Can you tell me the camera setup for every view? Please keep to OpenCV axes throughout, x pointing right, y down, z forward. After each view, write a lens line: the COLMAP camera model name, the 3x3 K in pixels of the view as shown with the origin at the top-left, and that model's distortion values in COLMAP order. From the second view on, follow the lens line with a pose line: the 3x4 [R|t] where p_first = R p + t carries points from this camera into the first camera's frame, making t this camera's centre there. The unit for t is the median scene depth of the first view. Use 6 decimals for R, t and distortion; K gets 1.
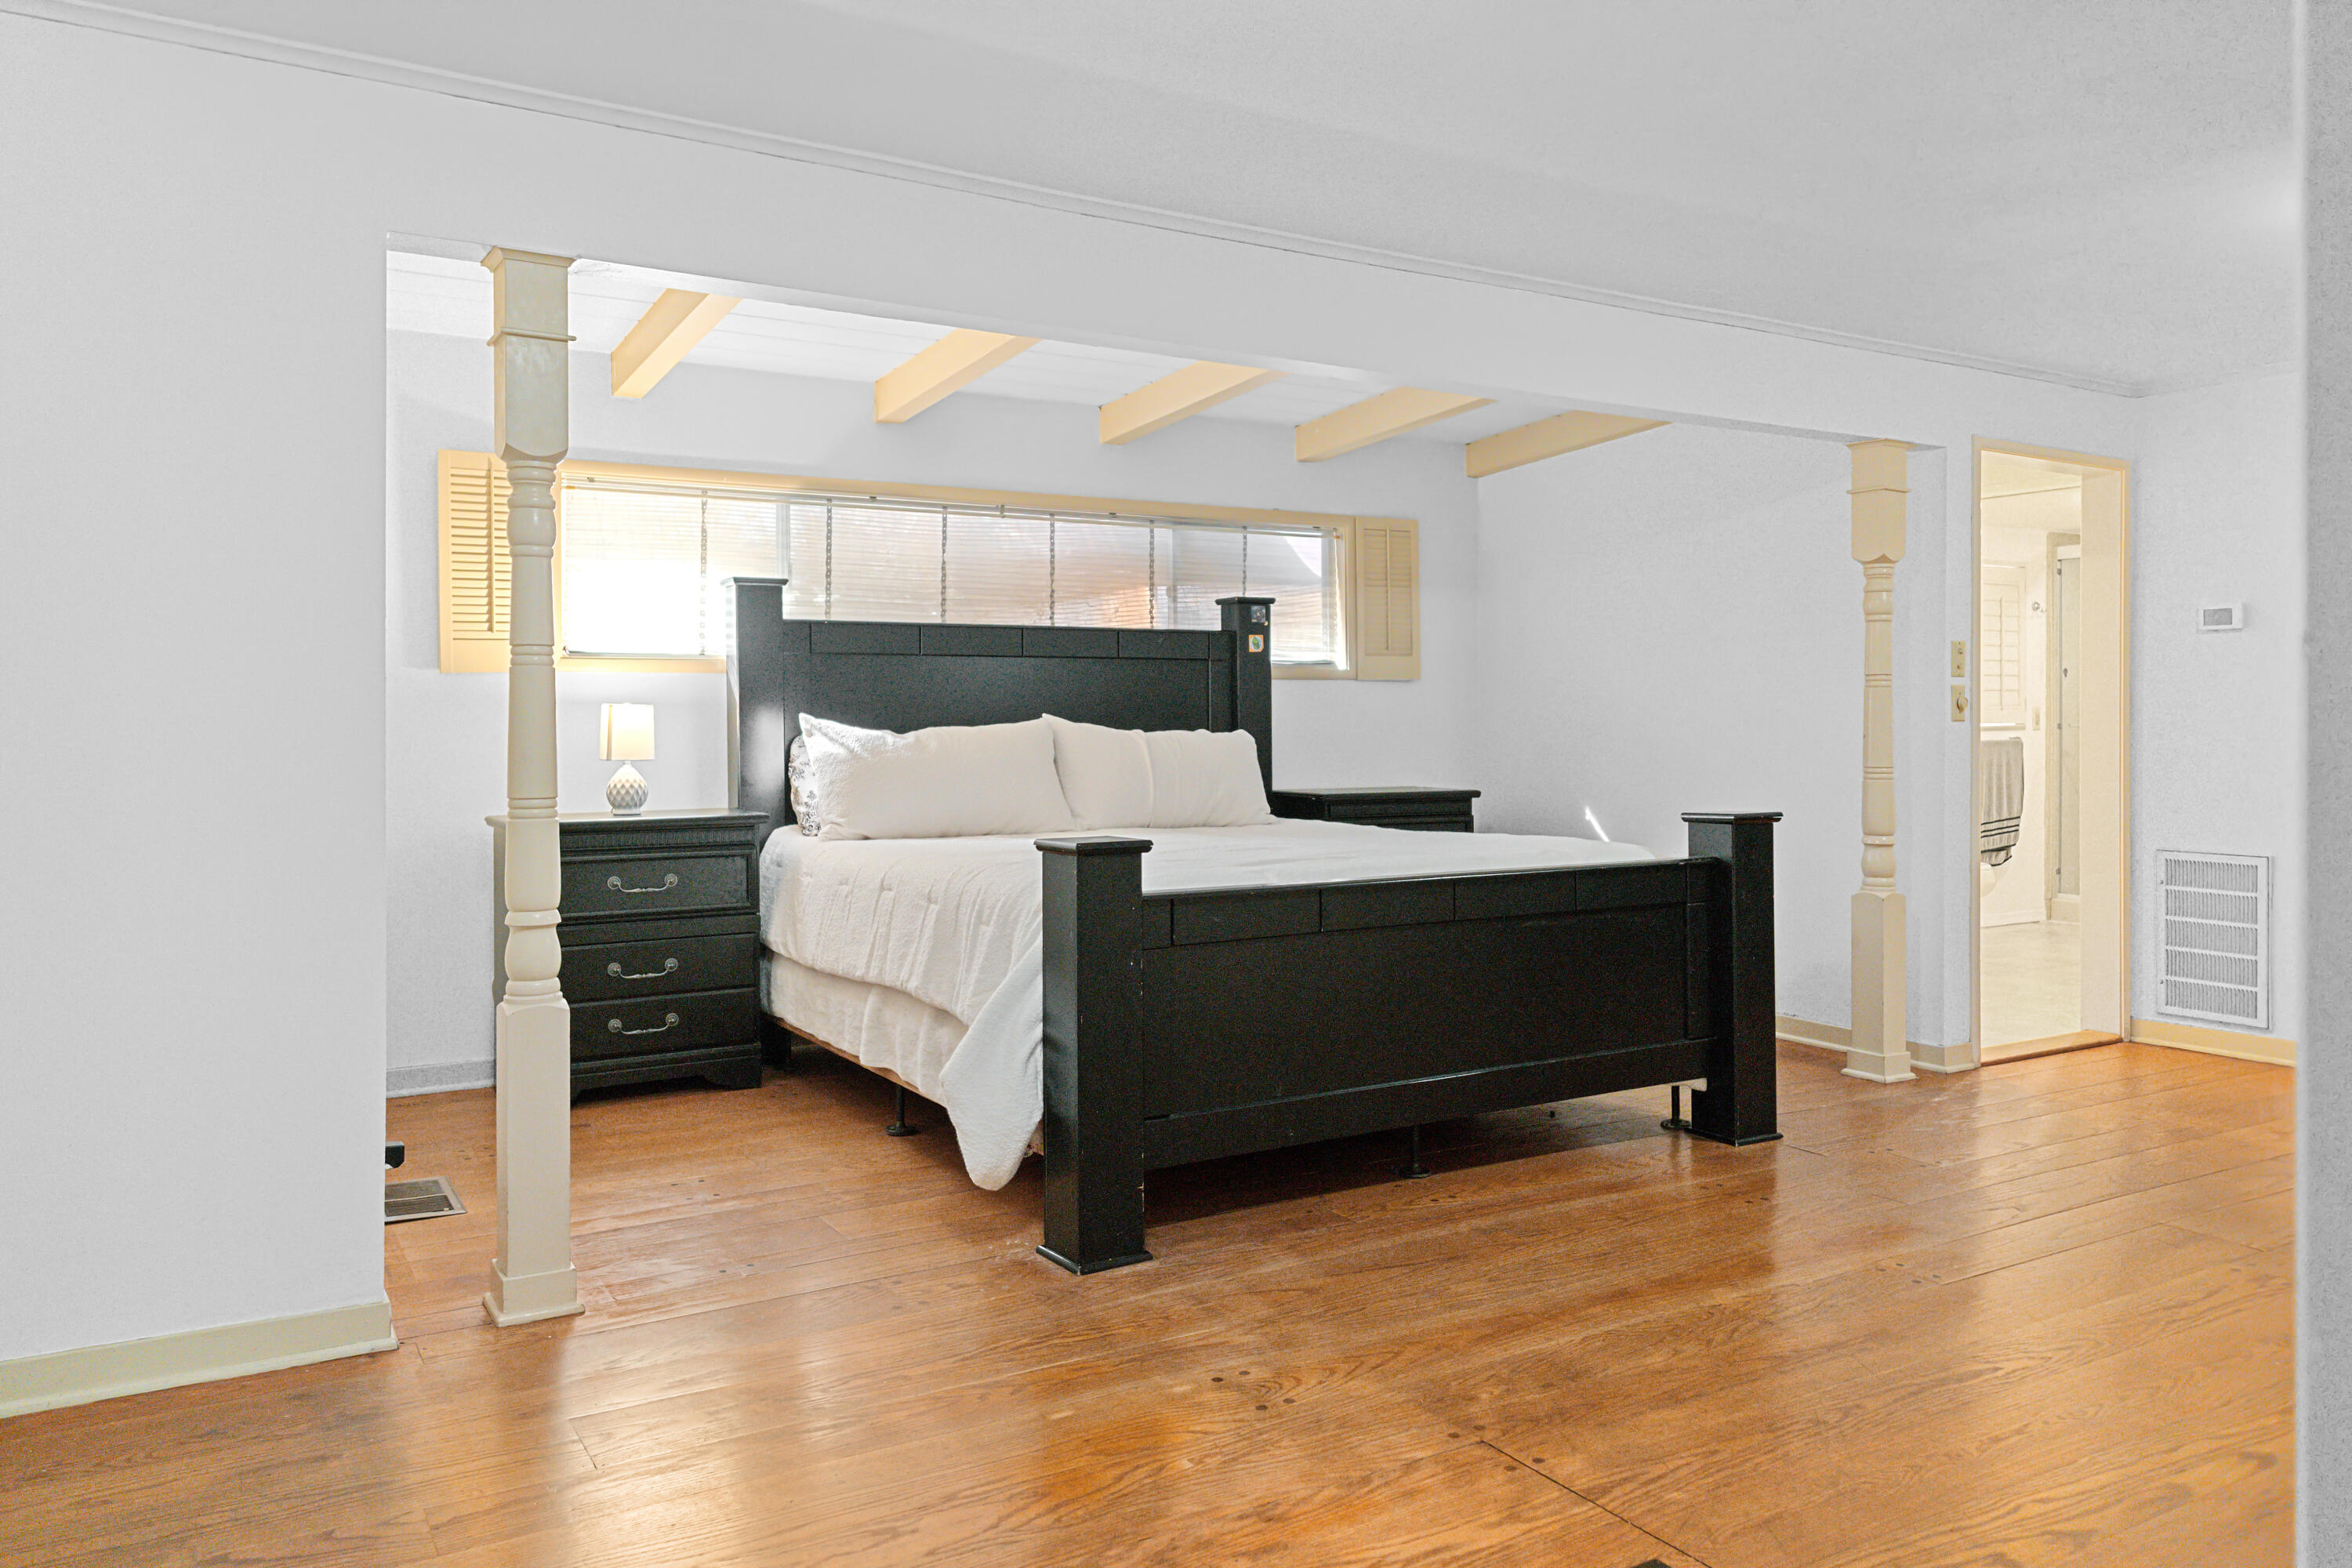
lens RADIAL K [[1670.9, 0, 1161.9], [0, 1670.9, 731.0], [0, 0, 1]] dist [-0.001572, -0.002987]
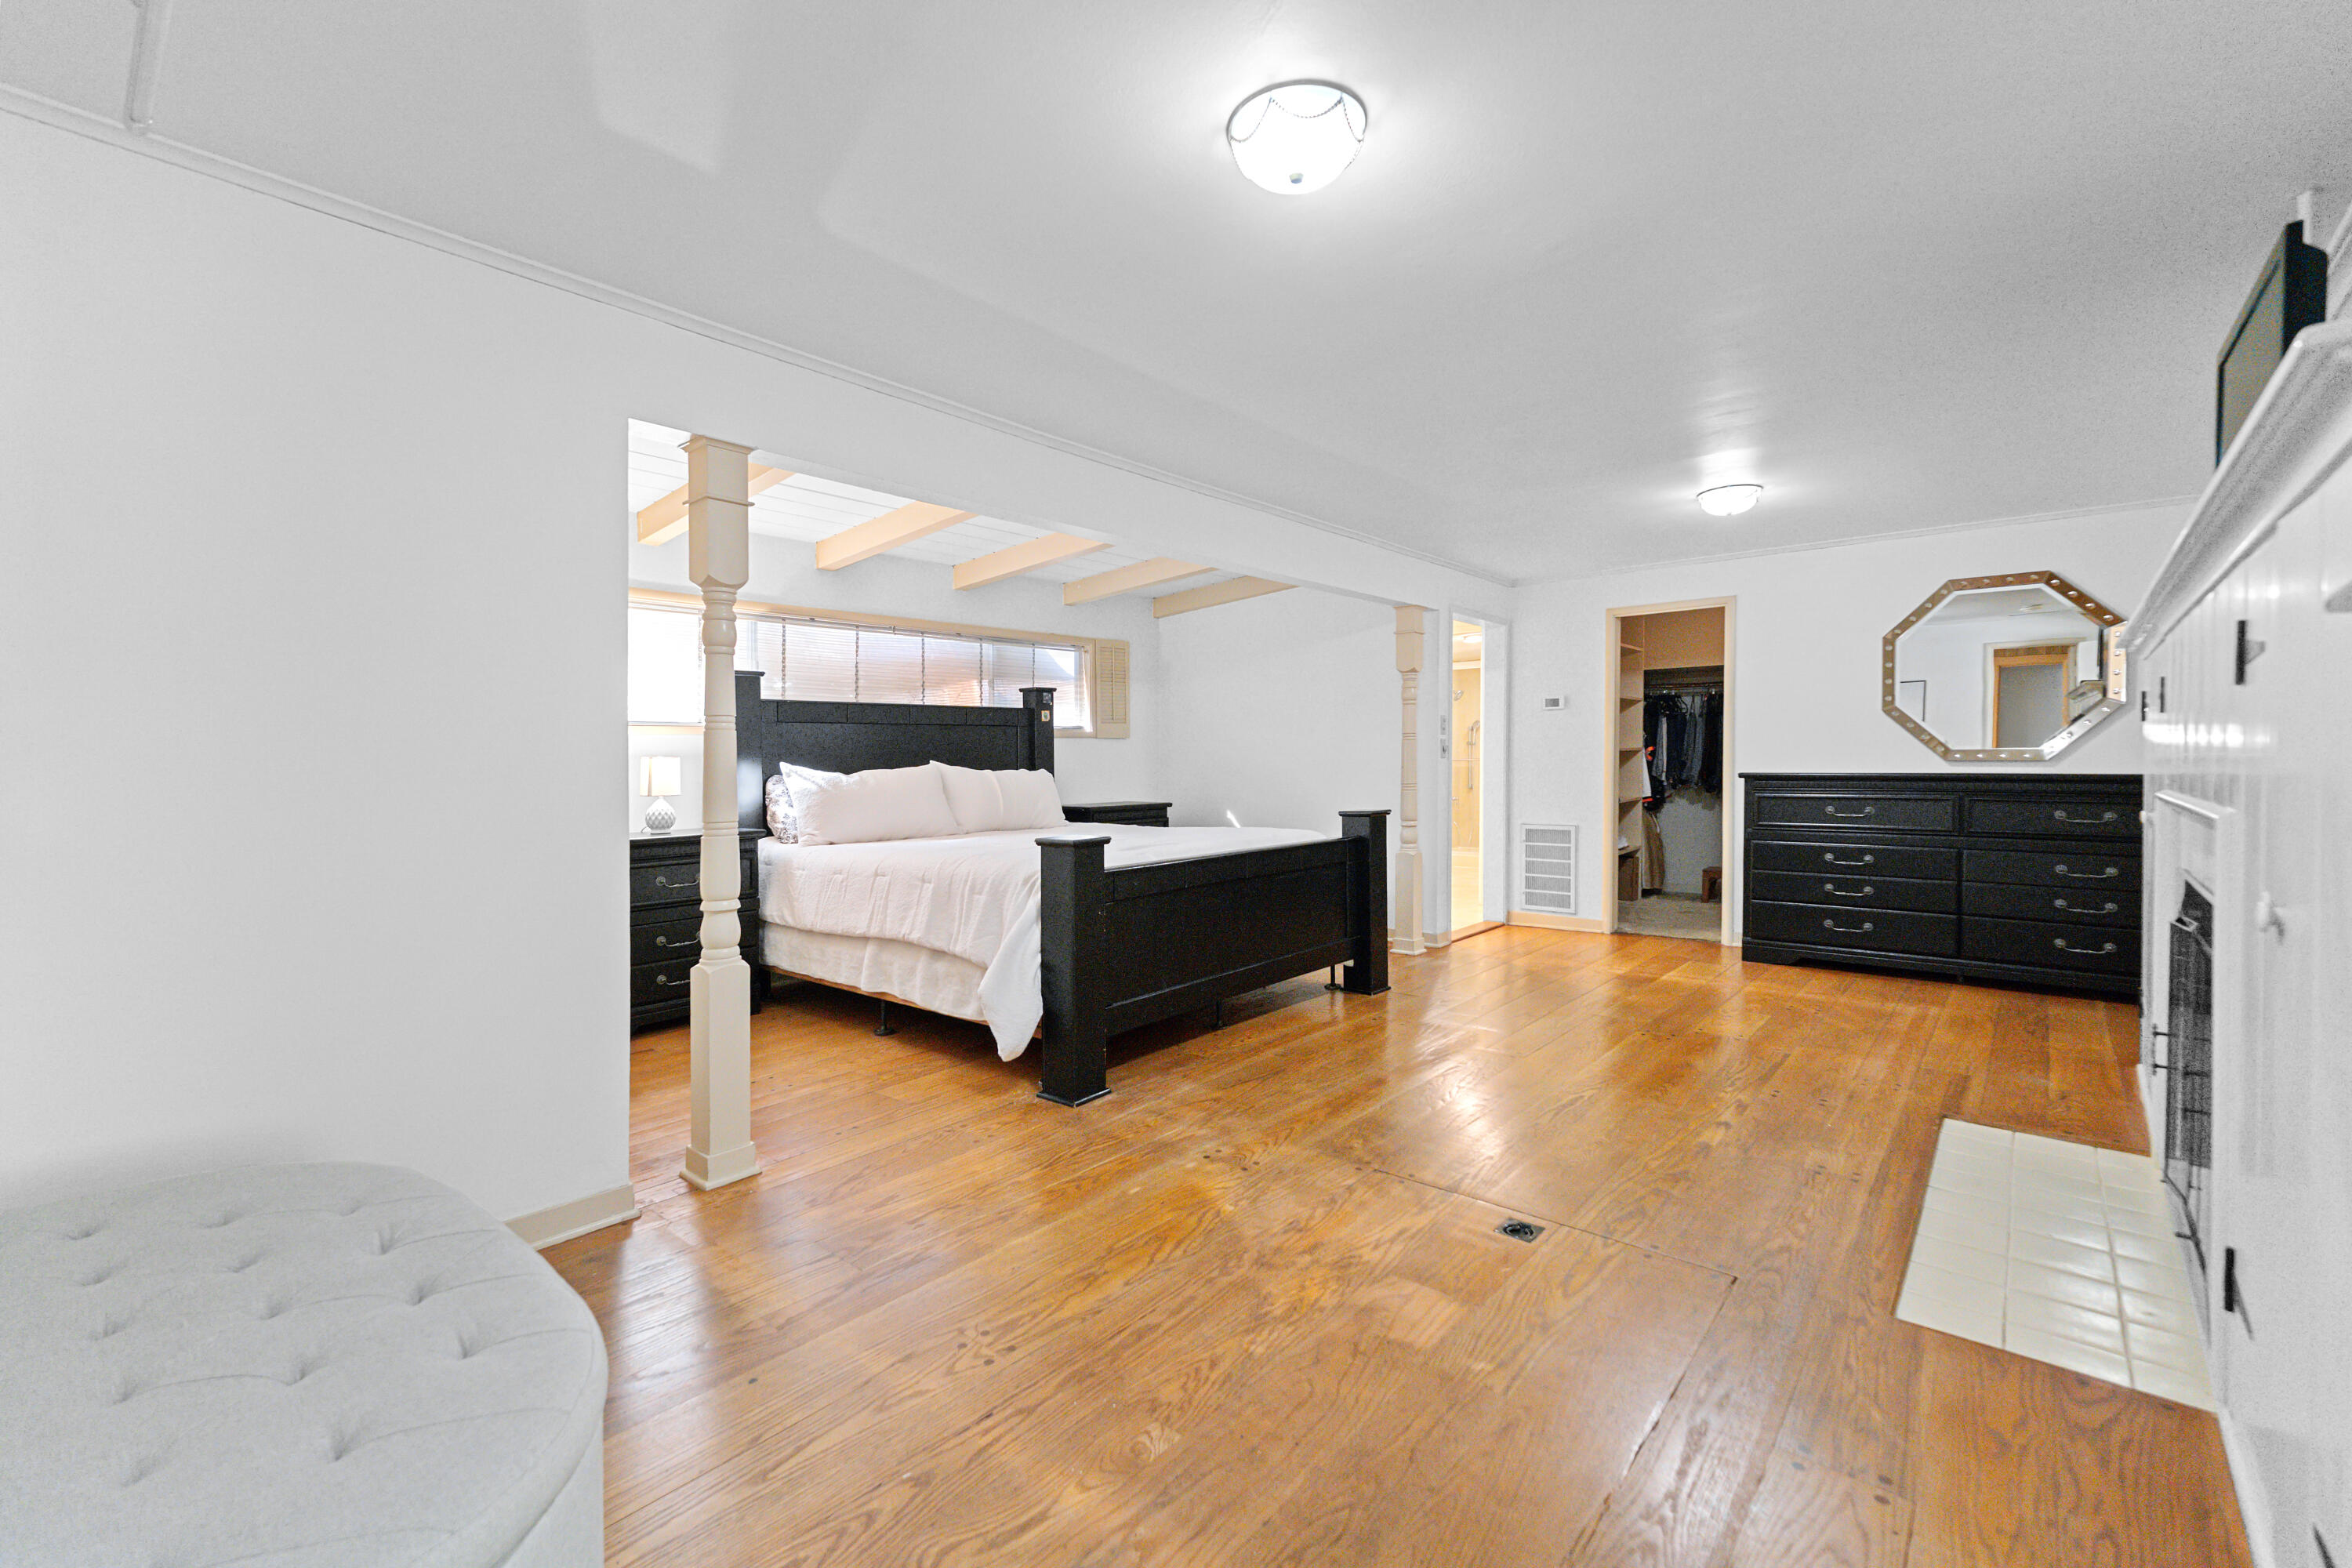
lens RADIAL K [[1007.5, 0, 1176.0], [0, 1007.5, 784.0], [0, 0, 1]] dist [0.000527, 0.000145]
pose [[0.949125, -0.019591, 0.314290, -0.158856], [0.014766, 0.999734, 0.017726, -0.001539], [-0.314553, -0.012184, 0.949162, 0.030123]]
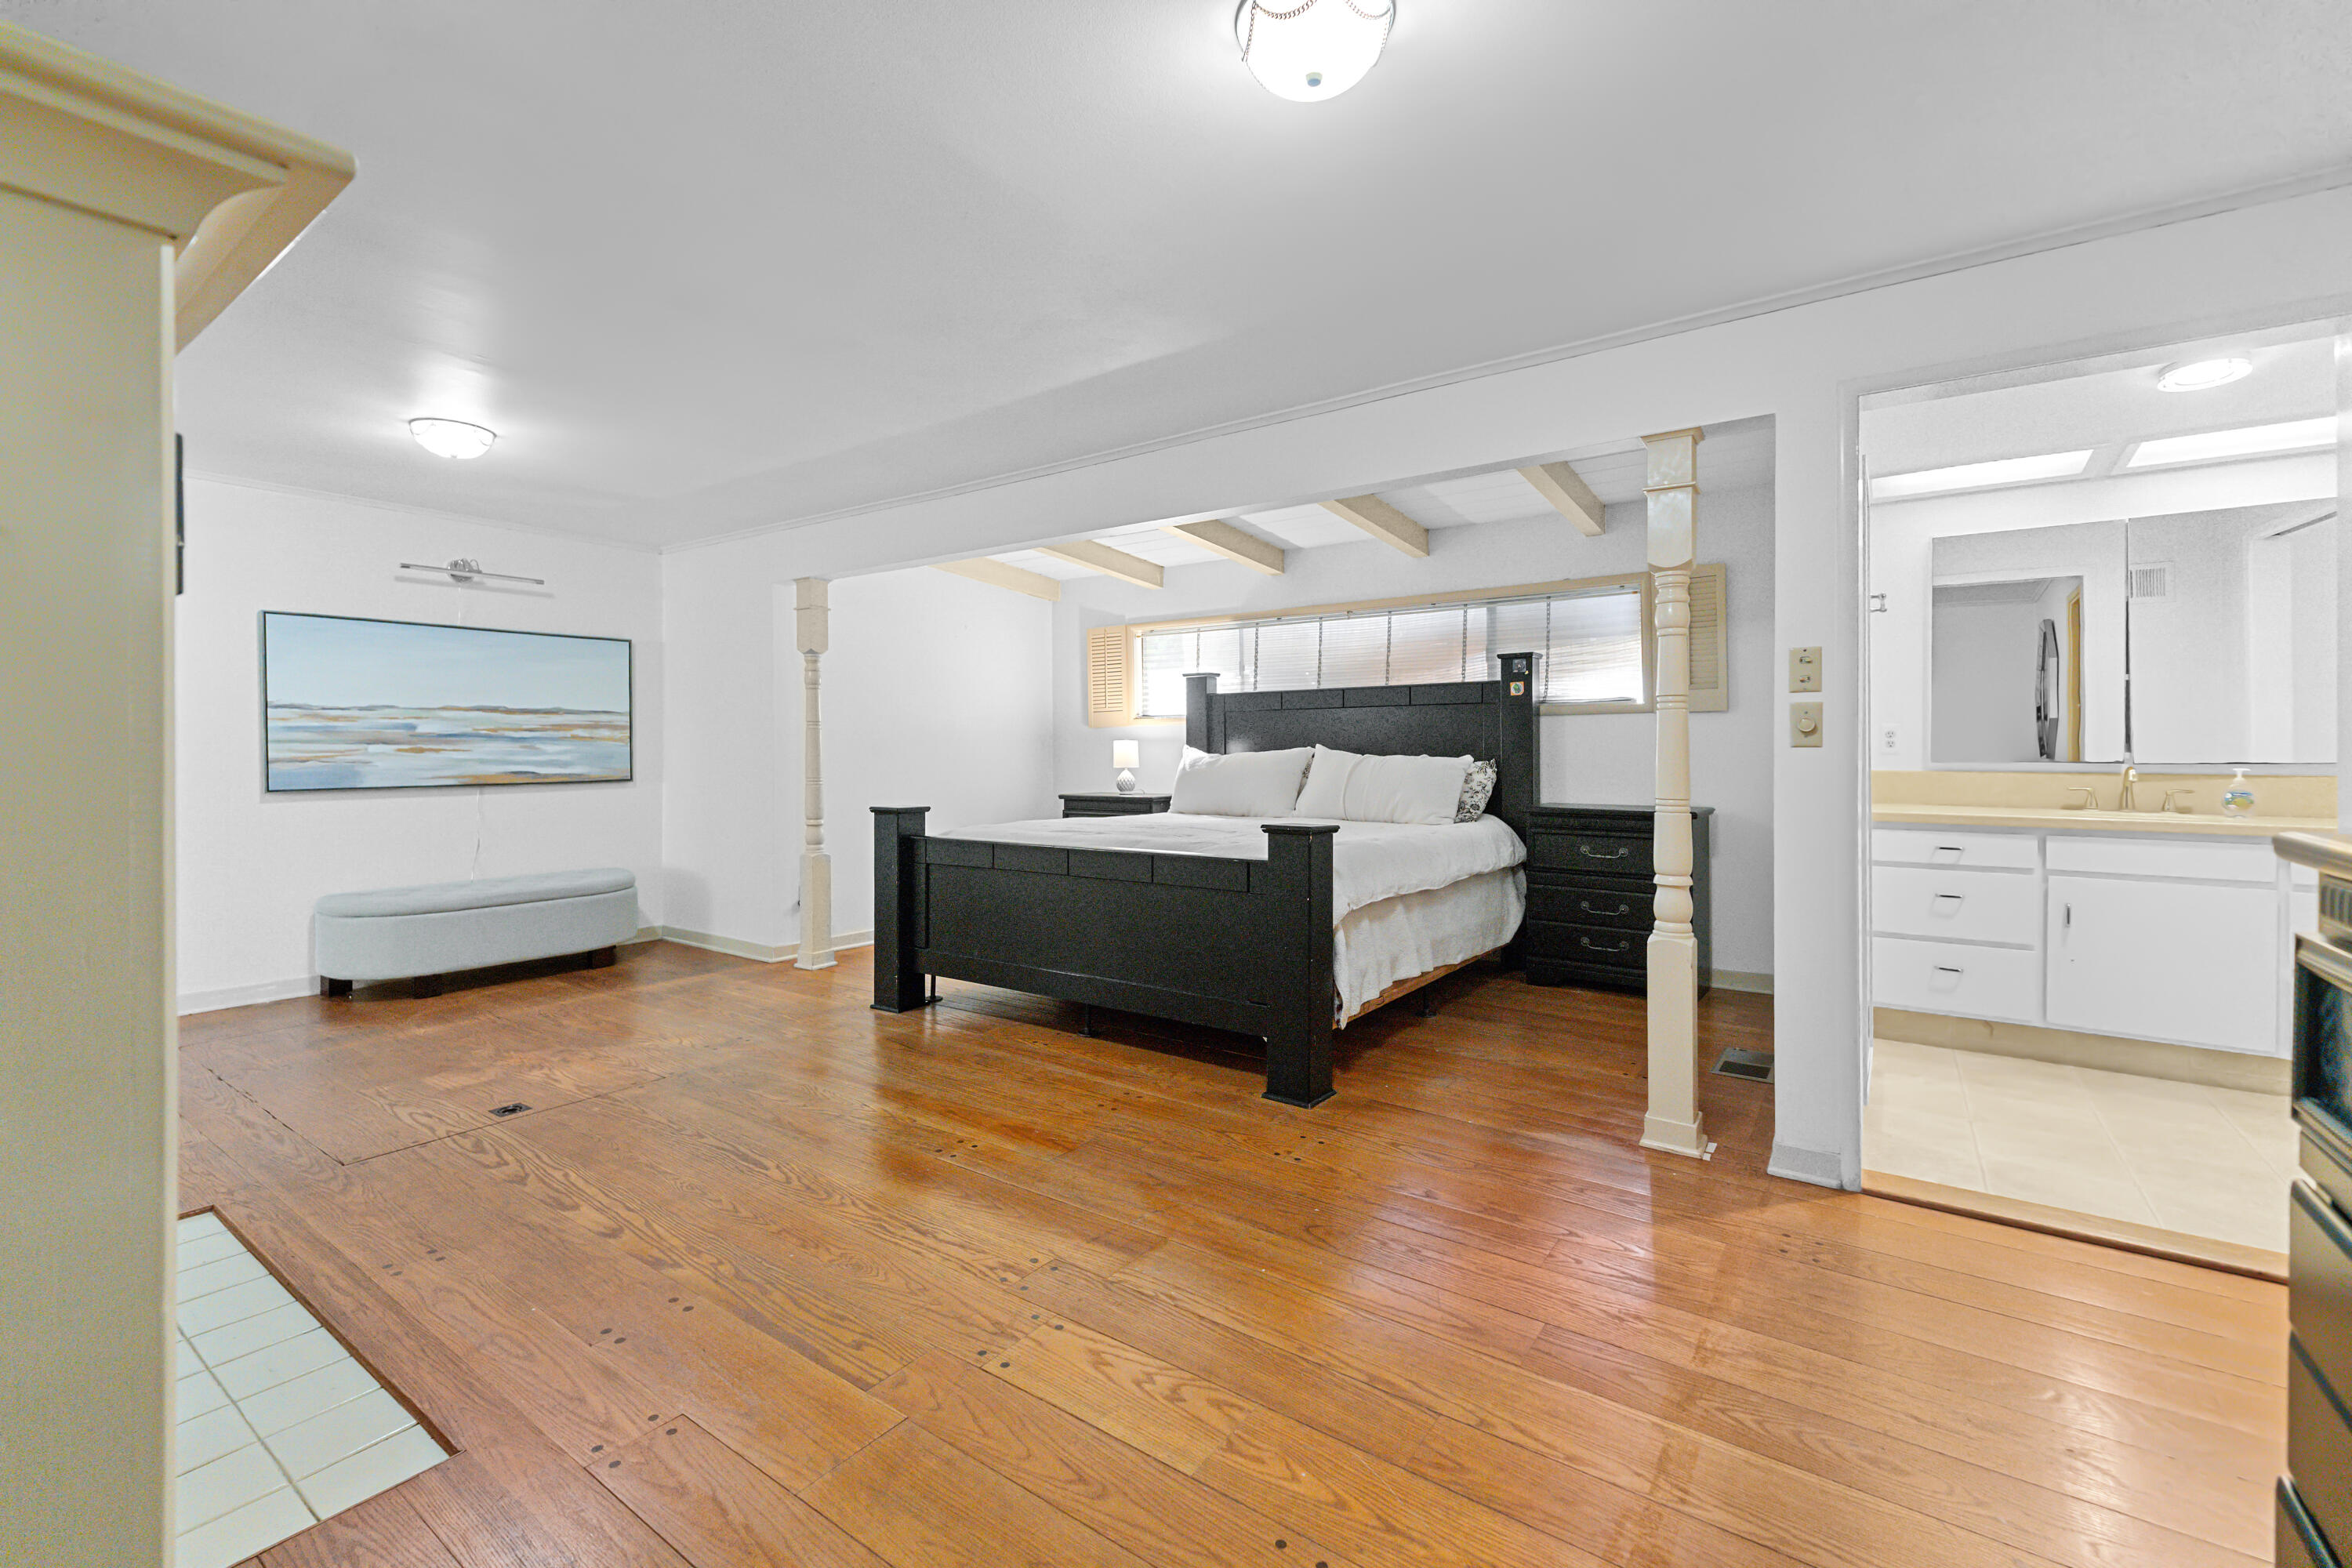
lens RADIAL K [[1009.3, 0, 1148.0], [0, 1009.3, 751.1], [0, 0, 1]] dist [0.000575, 0.000177]
pose [[0.390050, 0.000642, -0.920794, 0.797140], [-0.003944, 0.999992, -0.000973, -0.002110], [0.920785, 0.004011, 0.390049, 0.512059]]
